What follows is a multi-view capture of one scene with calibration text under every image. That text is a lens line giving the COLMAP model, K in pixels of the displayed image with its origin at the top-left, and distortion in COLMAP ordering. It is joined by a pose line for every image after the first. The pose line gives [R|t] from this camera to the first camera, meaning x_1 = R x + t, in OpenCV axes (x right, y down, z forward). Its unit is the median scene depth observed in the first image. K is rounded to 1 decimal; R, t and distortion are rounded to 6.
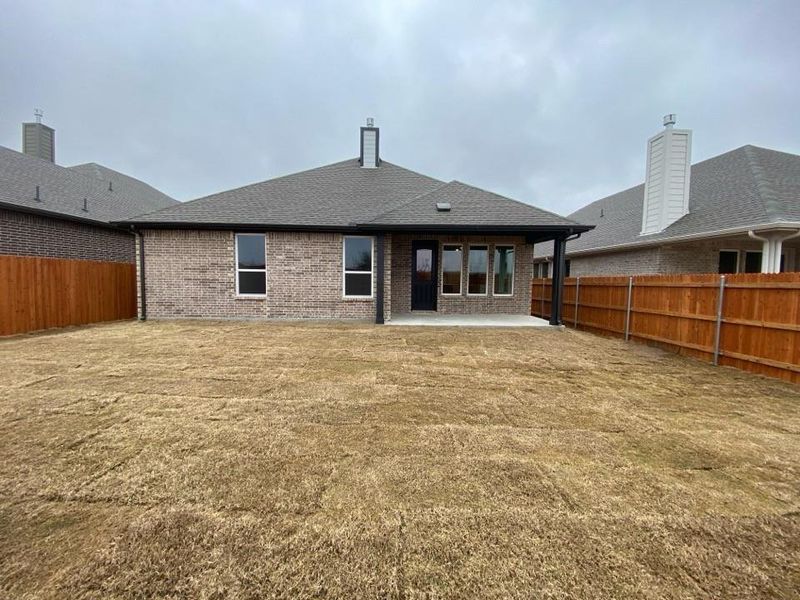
lens RADIAL K [[321.0, 0, 398.2], [0, 321.0, 300.2], [0, 0, 1]] dist [0.039590, -0.031585]
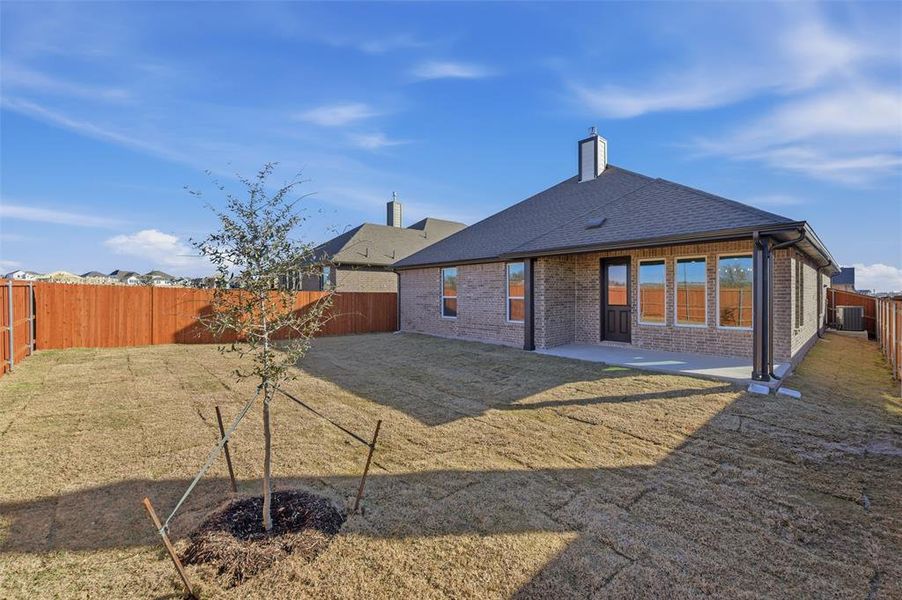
lens RADIAL K [[370.5, 0, 451.7], [0, 370.5, 295.0], [0, 0, 1]] dist [-0.000873, 0.000019]
pose [[0.663421, -0.013630, -0.748122, 0.625324], [-0.037617, 0.997962, -0.051540, -0.027198], [0.747300, 0.062335, 0.661557, 0.057748]]
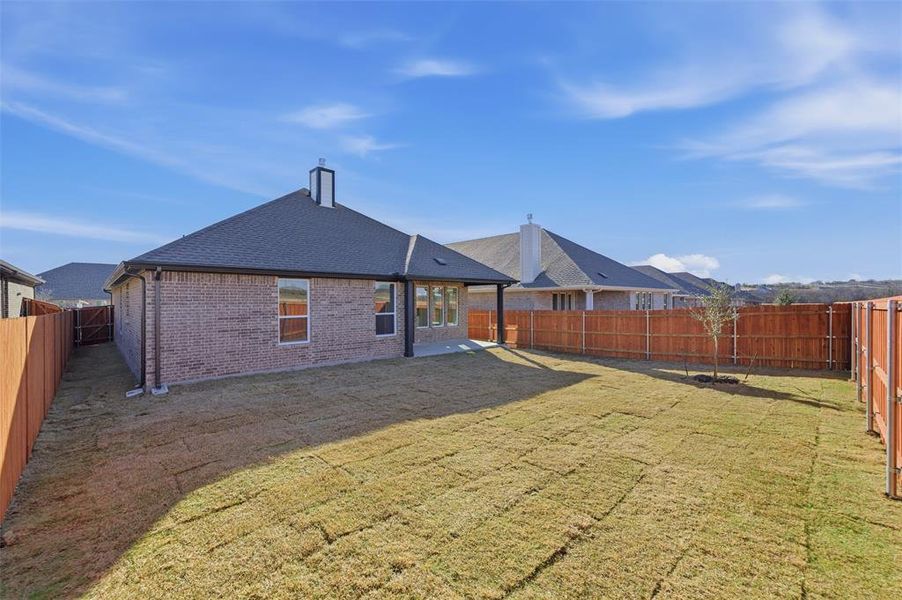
lens RADIAL K [[372.0, 0, 445.7], [0, 372.0, 298.6], [0, 0, 1]] dist [-0.001300, -0.000033]
pose [[0.737012, -0.014282, 0.675728, -0.867229], [0.062148, 0.996973, -0.046713, -0.066432], [-0.673016, 0.076423, 0.735669, -0.118530]]
